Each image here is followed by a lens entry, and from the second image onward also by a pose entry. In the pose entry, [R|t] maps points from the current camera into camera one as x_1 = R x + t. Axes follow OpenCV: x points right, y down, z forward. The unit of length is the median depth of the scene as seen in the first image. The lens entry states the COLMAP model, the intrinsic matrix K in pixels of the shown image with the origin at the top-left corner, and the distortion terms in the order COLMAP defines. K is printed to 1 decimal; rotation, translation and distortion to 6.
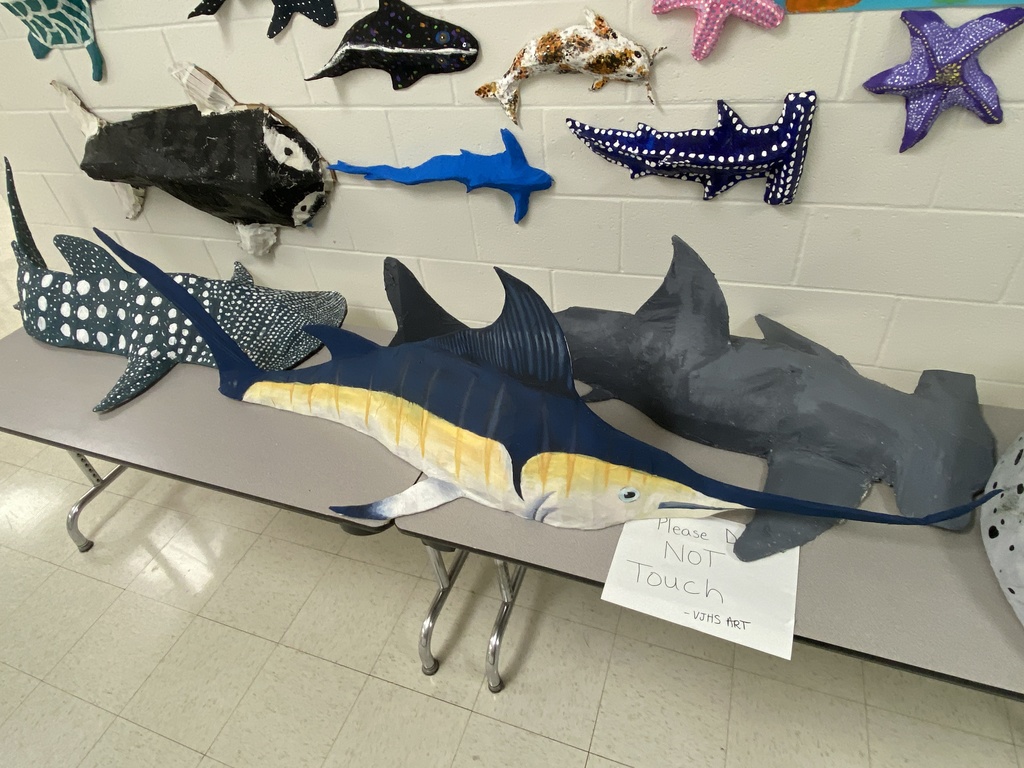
lens RADIAL K [[600.6, 0, 512.0], [0, 600.6, 384.0], [0, 0, 1]] dist [0.031233, -0.031105]
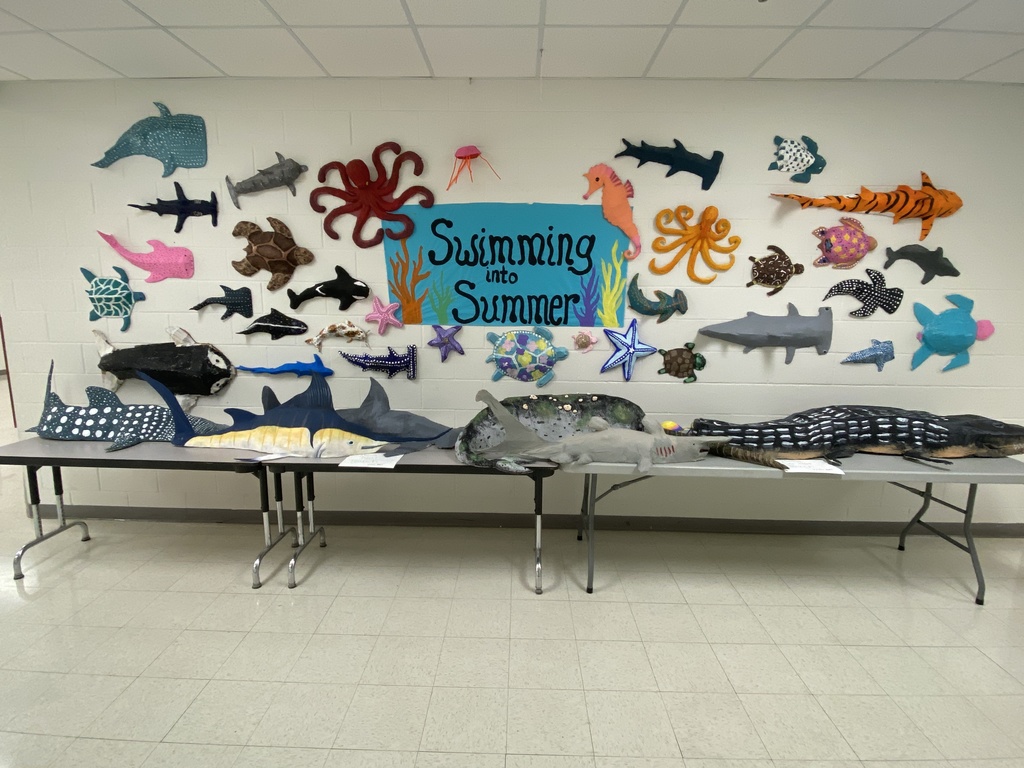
lens RADIAL K [[510.4, 0, 512.0], [0, 510.4, 384.0], [0, 0, 1]] dist [0.052767, -0.066412]
pose [[0.939021, 0.058052, 0.338923, 0.043990], [0.120149, 0.868126, -0.481582, 0.918688], [-0.322185, 0.492937, 0.808214, -1.101614]]
